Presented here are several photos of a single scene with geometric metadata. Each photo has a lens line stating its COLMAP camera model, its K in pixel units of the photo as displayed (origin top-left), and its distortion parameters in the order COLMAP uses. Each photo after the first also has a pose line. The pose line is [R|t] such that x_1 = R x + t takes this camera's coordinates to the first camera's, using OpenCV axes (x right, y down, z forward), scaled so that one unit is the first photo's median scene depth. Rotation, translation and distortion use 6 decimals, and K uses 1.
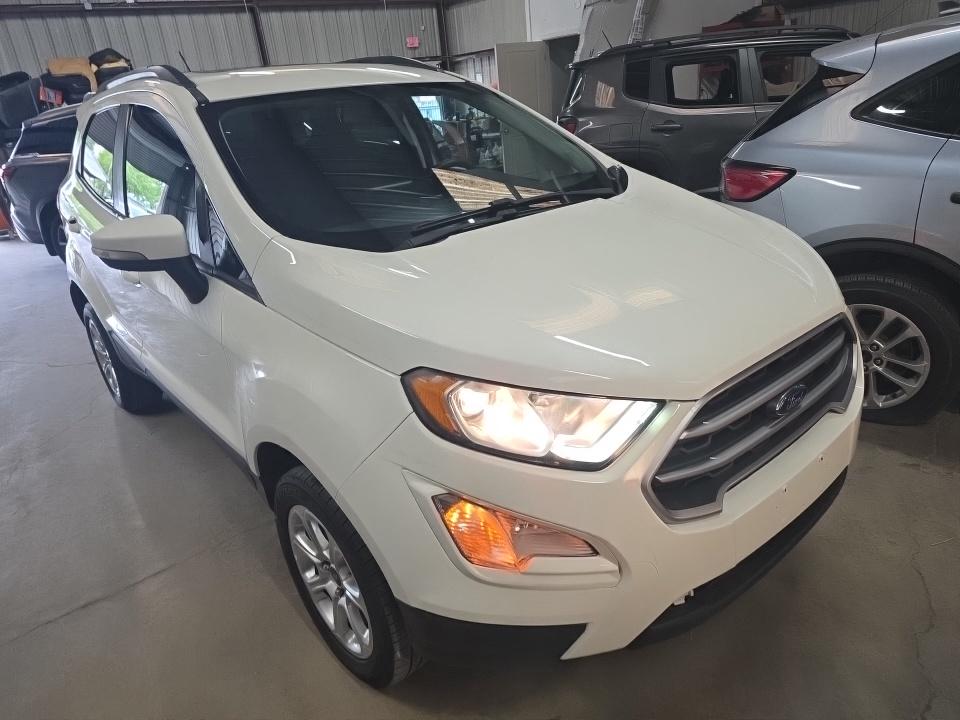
lens RADIAL K [[645.1, 0, 480.0], [0, 645.1, 360.0], [0, 0, 1]] dist [0.065204, -0.043969]
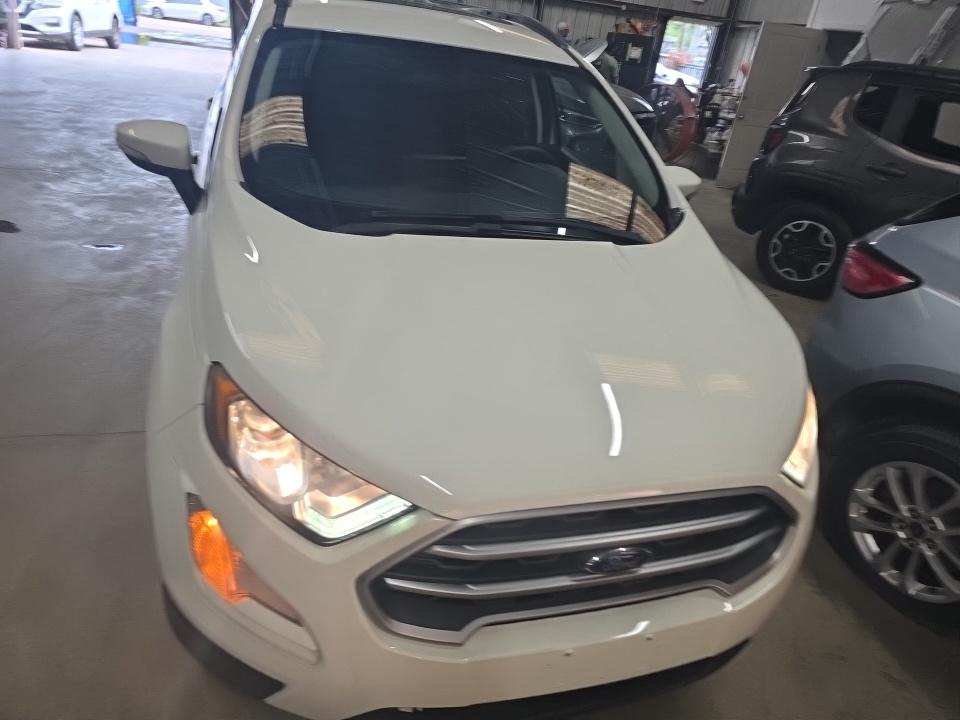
lens RADIAL K [[649.3, 0, 479.9], [0, 649.3, 343.1], [0, 0, 1]] dist [0.024299, -0.004264]
pose [[0.897813, 0.359427, -0.254447, 0.354915], [-0.343474, 0.933139, 0.106190, -0.185483], [0.275603, -0.007943, 0.961239, 0.130308]]
